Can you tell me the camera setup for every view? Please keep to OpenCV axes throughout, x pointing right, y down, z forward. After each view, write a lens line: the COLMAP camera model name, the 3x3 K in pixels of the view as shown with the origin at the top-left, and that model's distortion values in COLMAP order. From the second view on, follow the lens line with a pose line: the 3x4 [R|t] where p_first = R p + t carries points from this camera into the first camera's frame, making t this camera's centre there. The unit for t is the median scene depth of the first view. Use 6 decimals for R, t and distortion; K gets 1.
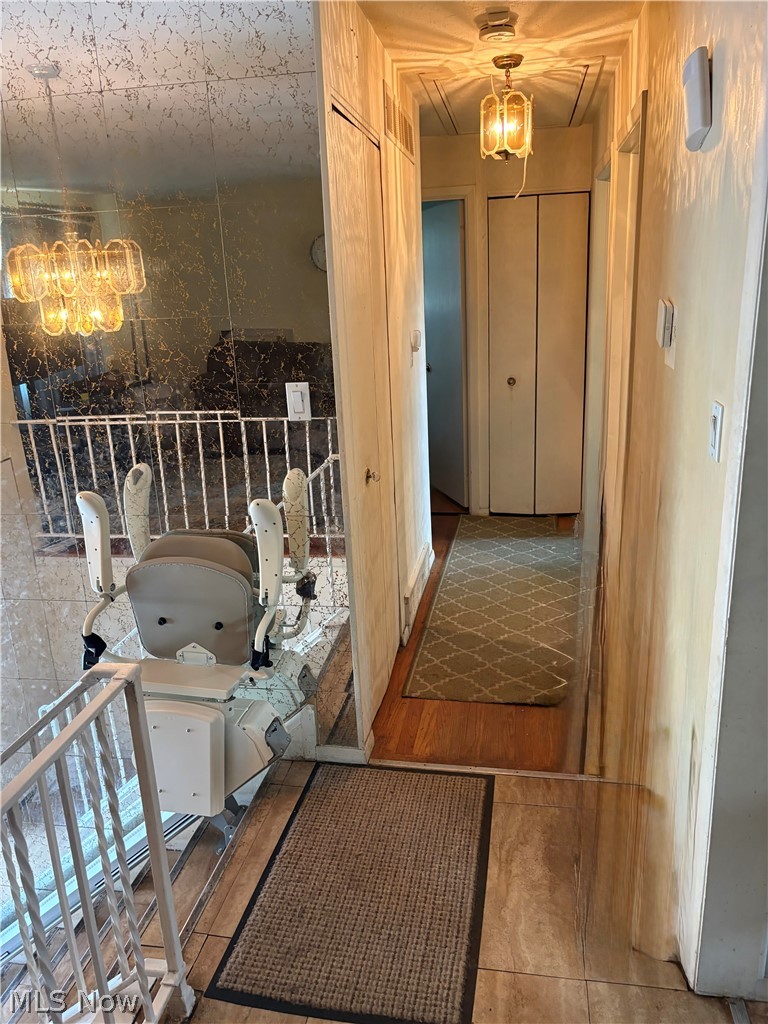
lens RADIAL K [[773.0, 0, 384.0], [0, 773.0, 512.0], [0, 0, 1]] dist [0.050673, -0.062327]
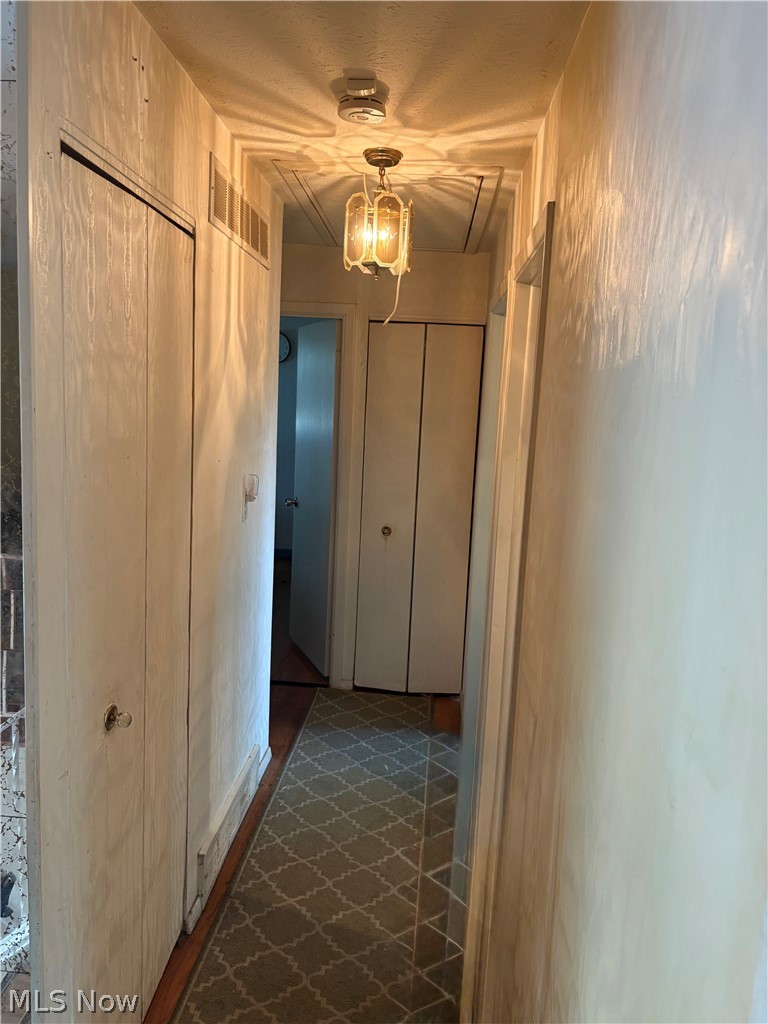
lens RADIAL K [[783.9, 0, 384.0], [0, 783.9, 512.0], [0, 0, 1]] dist [-0.006998, -0.001218]
pose [[0.989280, 0.074480, 0.125607, 0.081924], [-0.056405, 0.988291, -0.141774, -0.105182], [-0.134695, 0.133169, 0.981898, 0.256499]]
